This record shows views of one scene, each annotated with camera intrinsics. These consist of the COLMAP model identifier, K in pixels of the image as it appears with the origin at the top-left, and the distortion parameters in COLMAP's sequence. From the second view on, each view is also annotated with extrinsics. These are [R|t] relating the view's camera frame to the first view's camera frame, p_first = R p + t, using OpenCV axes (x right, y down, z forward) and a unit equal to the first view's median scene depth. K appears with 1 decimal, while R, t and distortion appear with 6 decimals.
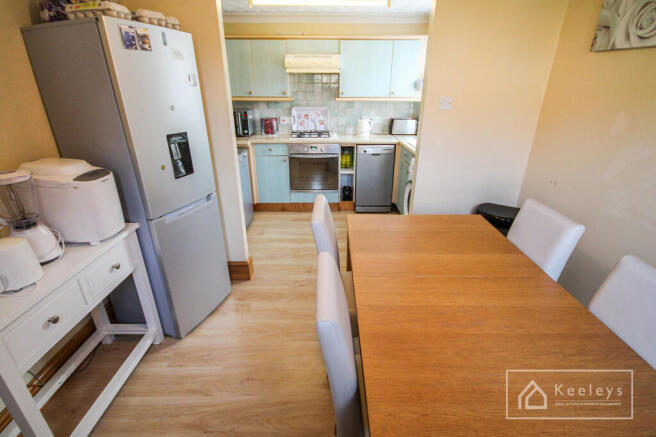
lens RADIAL K [[310.8, 0, 328.0], [0, 310.8, 218.5], [0, 0, 1]] dist [0.000539, -0.000373]
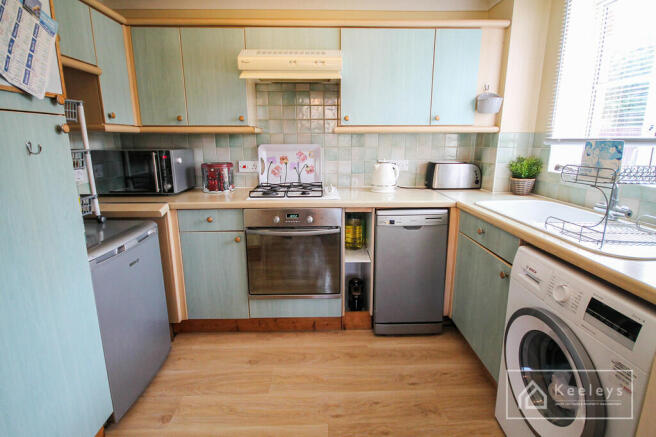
lens RADIAL K [[338.7, 0, 329.2], [0, 338.7, 210.6], [0, 0, 1]] dist [0.000452, -0.000341]
pose [[0.999793, -0.009747, 0.017841, 0.003960], [0.012912, 0.982289, -0.186928, -0.120334], [-0.015703, 0.187120, 0.982212, 0.409811]]
